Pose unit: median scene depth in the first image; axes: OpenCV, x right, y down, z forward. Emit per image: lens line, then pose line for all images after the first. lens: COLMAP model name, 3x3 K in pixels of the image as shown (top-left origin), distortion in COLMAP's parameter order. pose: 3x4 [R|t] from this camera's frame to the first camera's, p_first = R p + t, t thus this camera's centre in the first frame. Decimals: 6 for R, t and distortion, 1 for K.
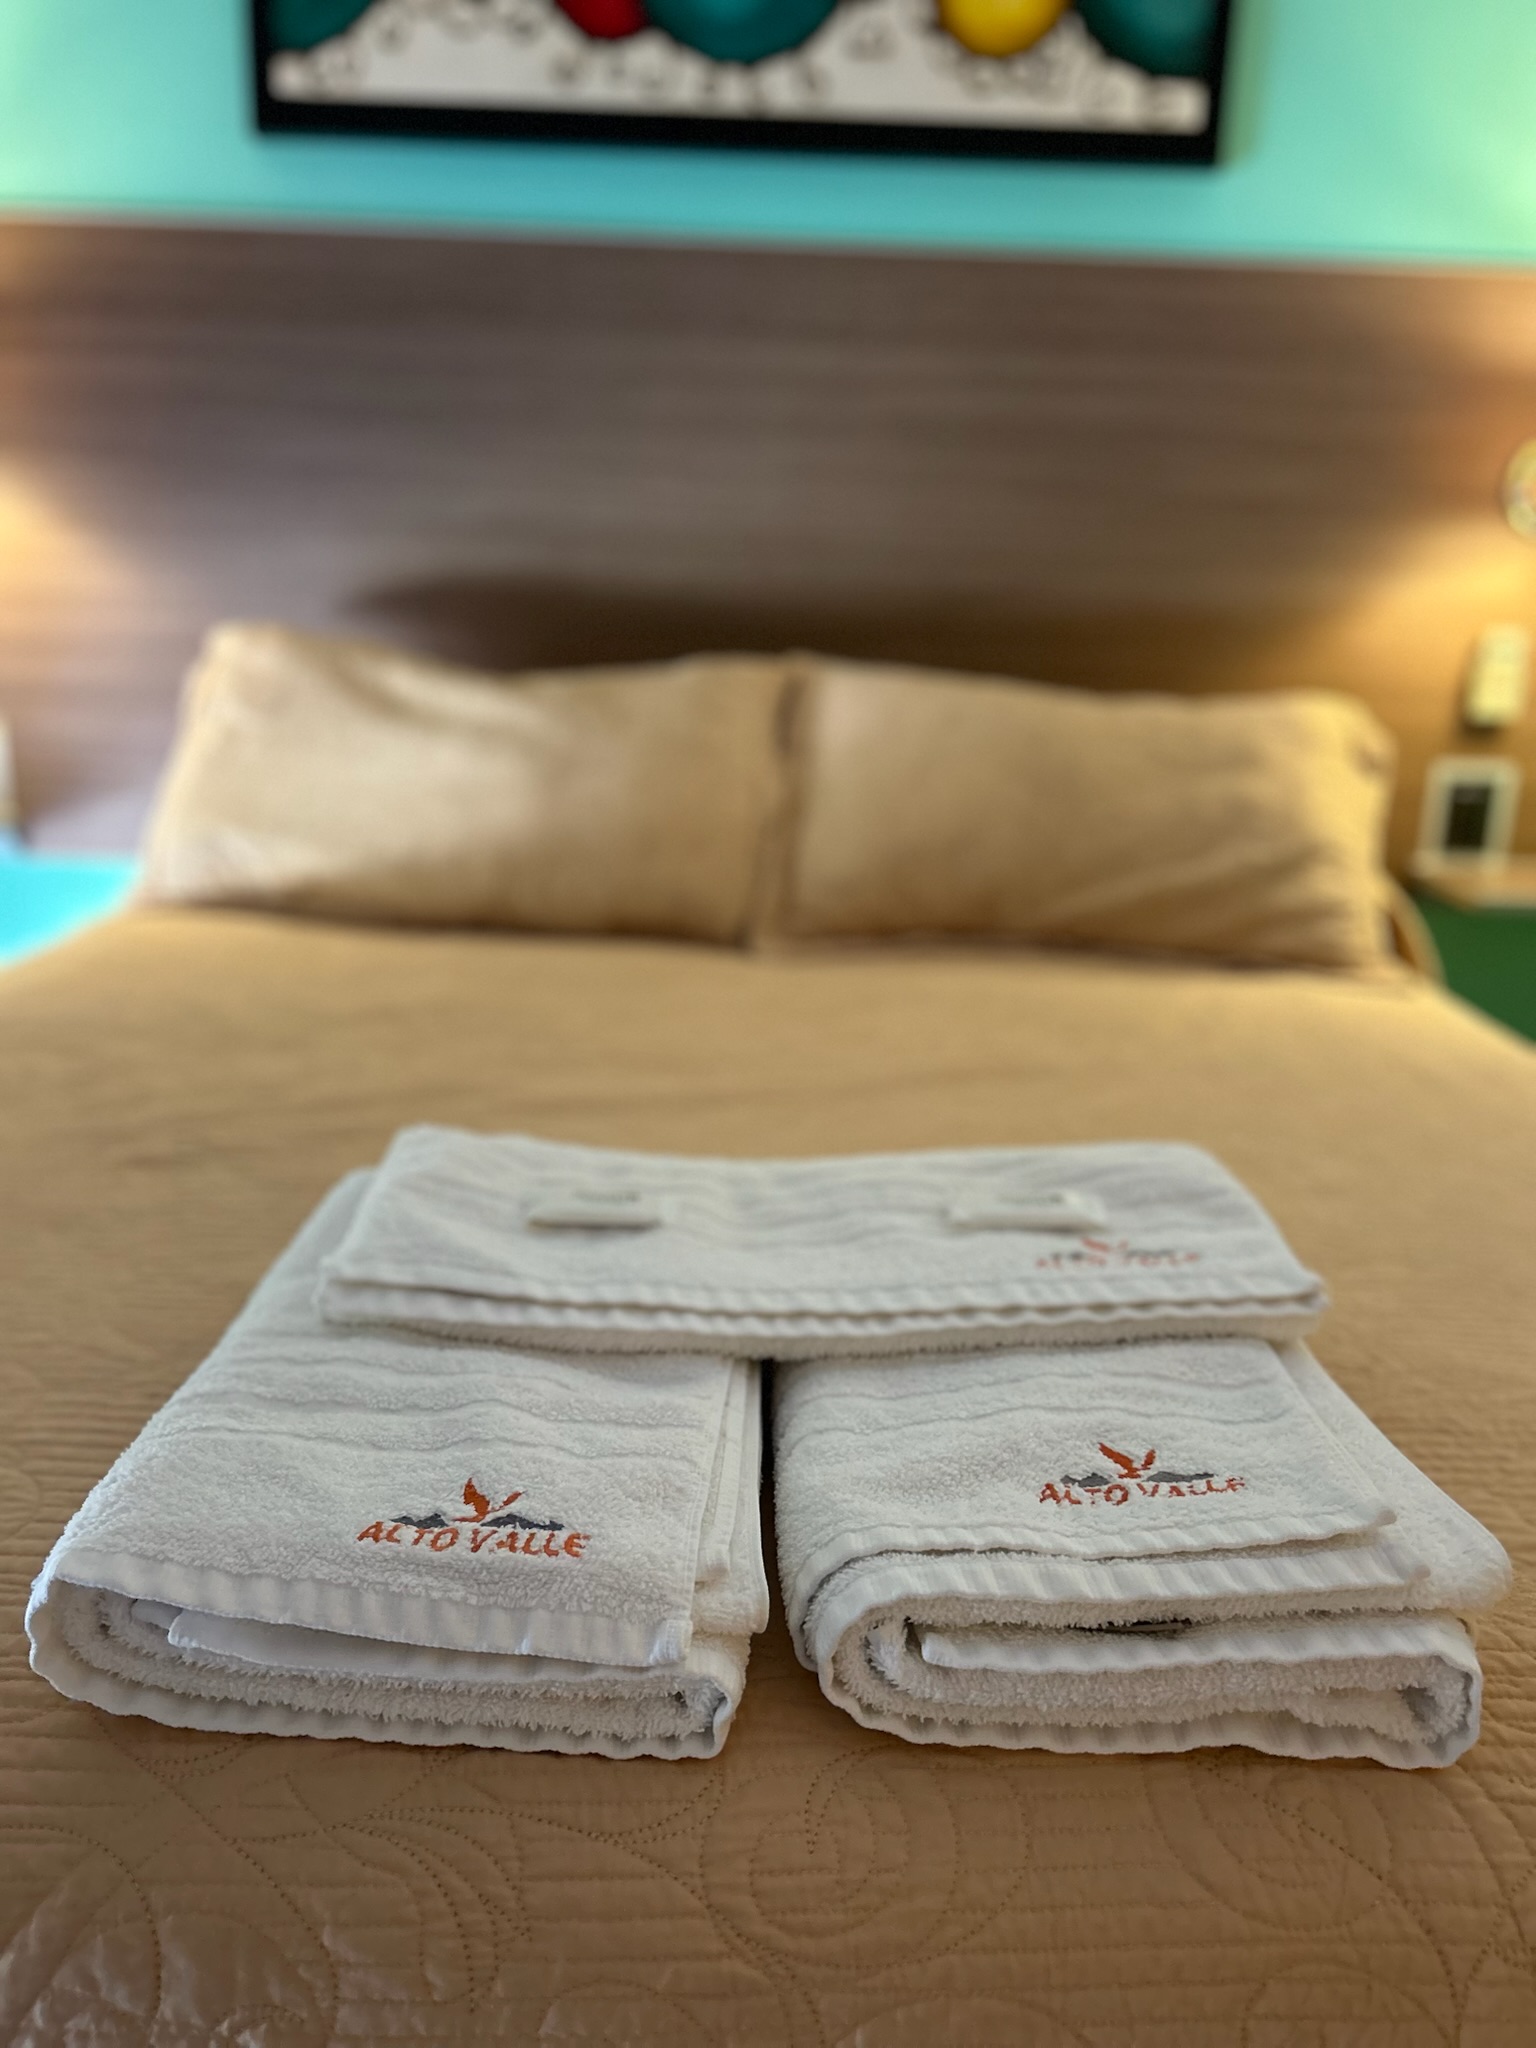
lens RADIAL K [[1559.9, 0, 767.5], [0, 1559.9, 1062.0], [0, 0, 1]] dist [-0.002508, -0.001150]
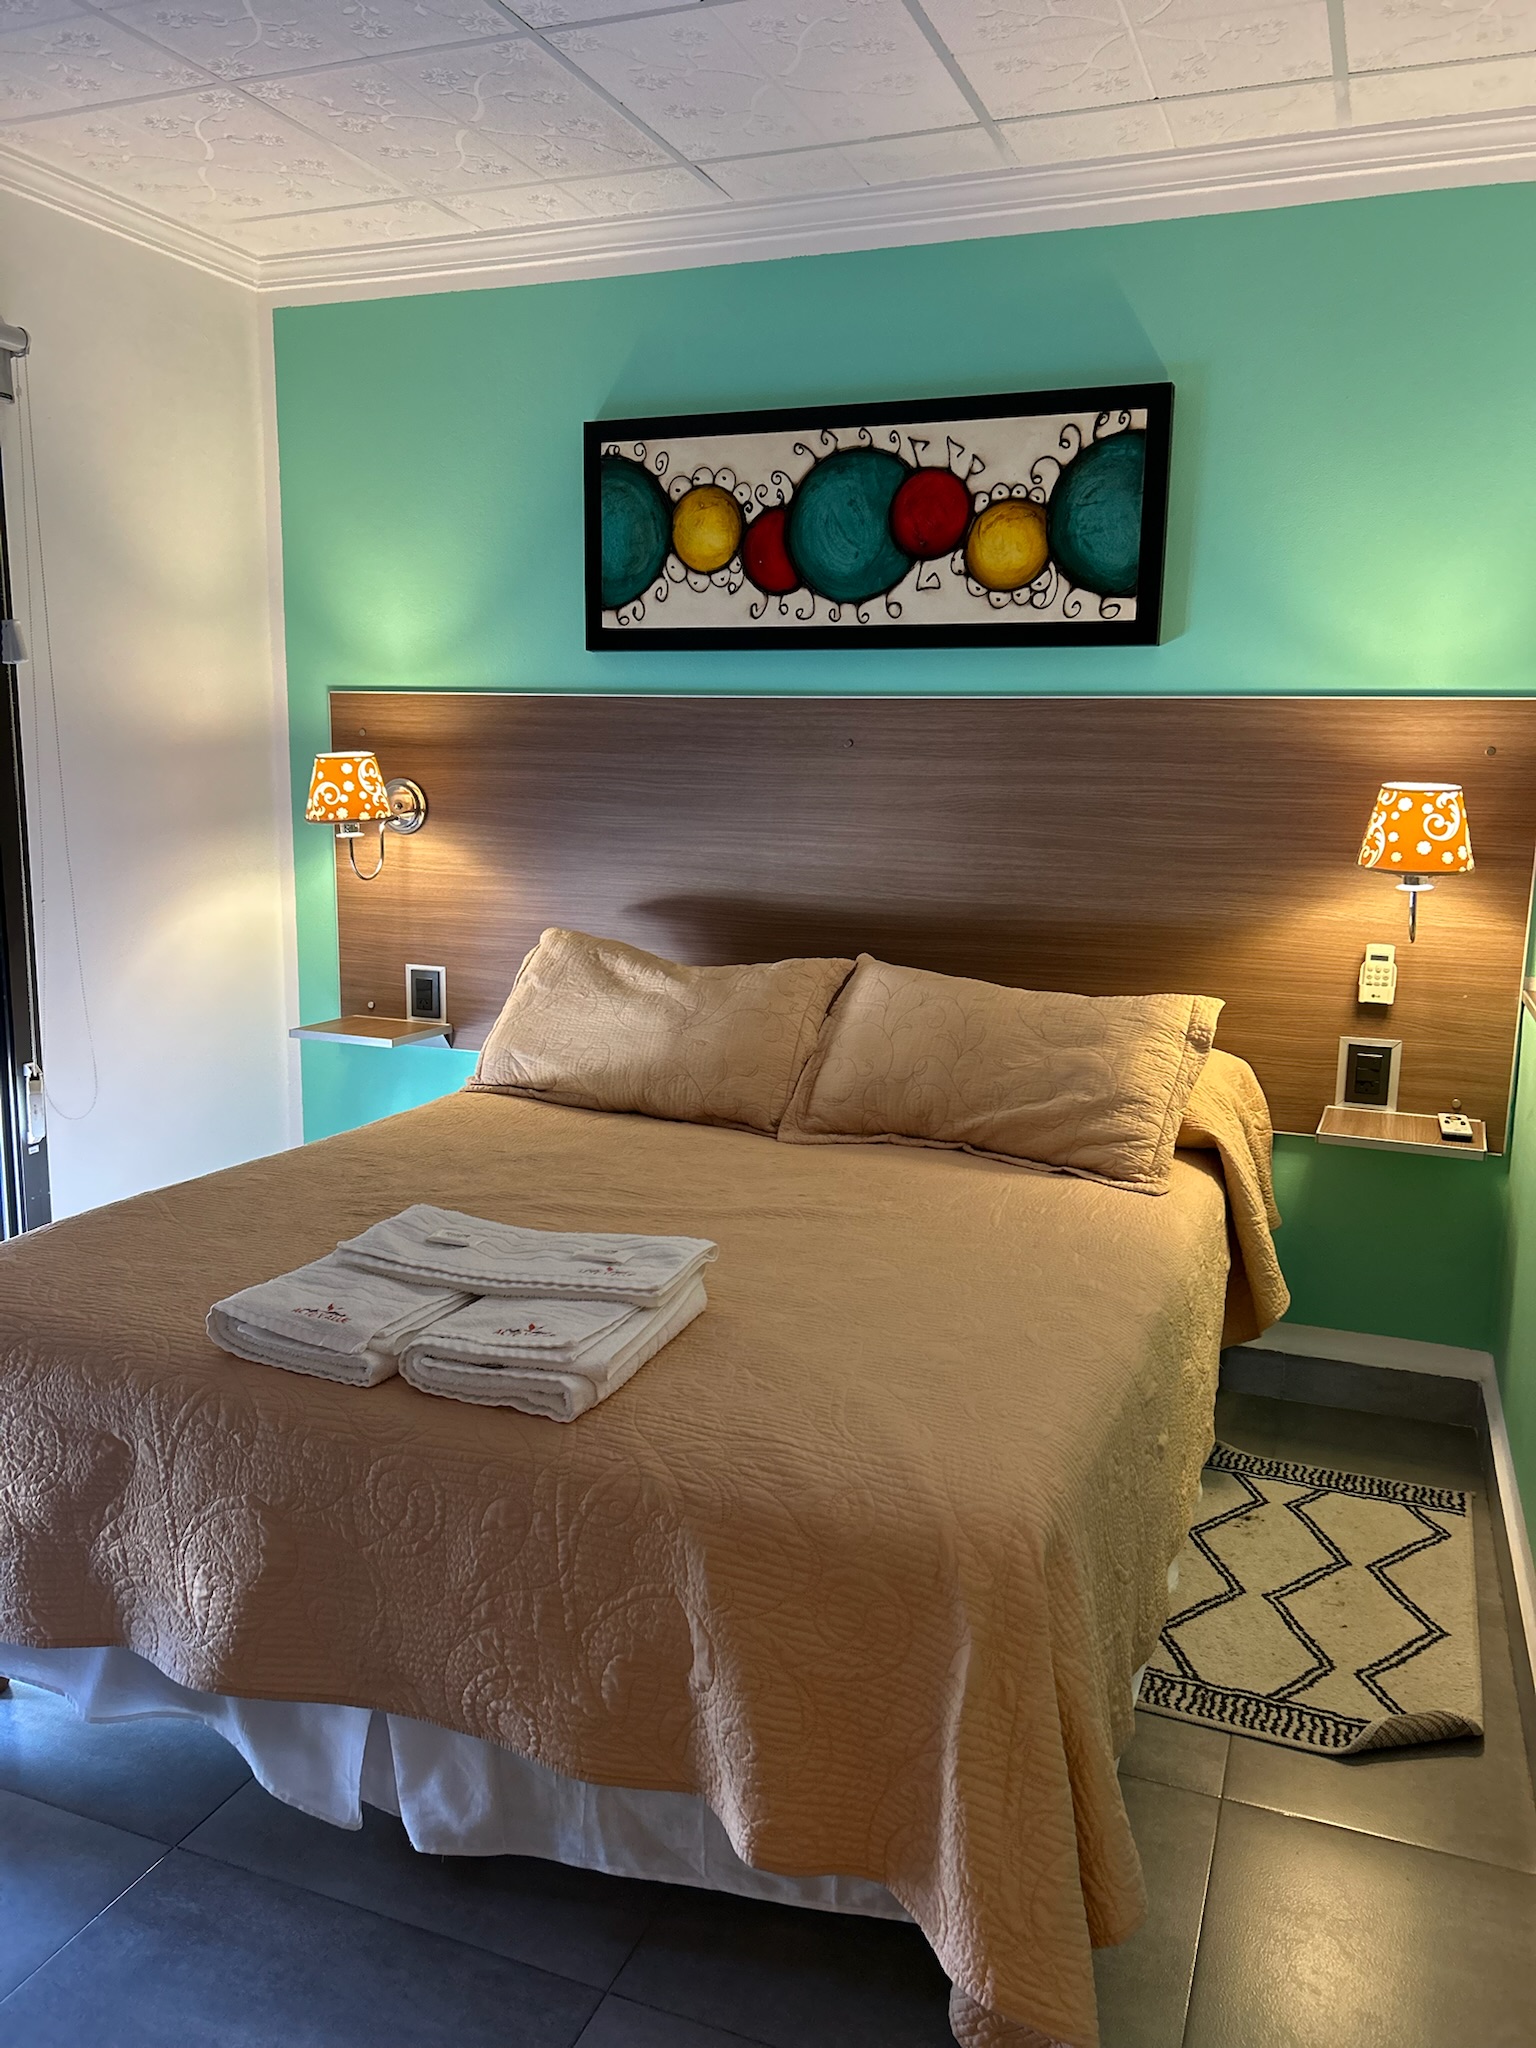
lens RADIAL K [[1545.8, 0, 768.0], [0, 1545.8, 1024.0], [0, 0, 1]] dist [-0.007395, -0.002686]
pose [[0.934458, 0.043583, -0.353396, 0.556048], [-0.086774, 0.990432, -0.107304, -0.013589], [0.345338, 0.130936, 0.929299, -0.553020]]
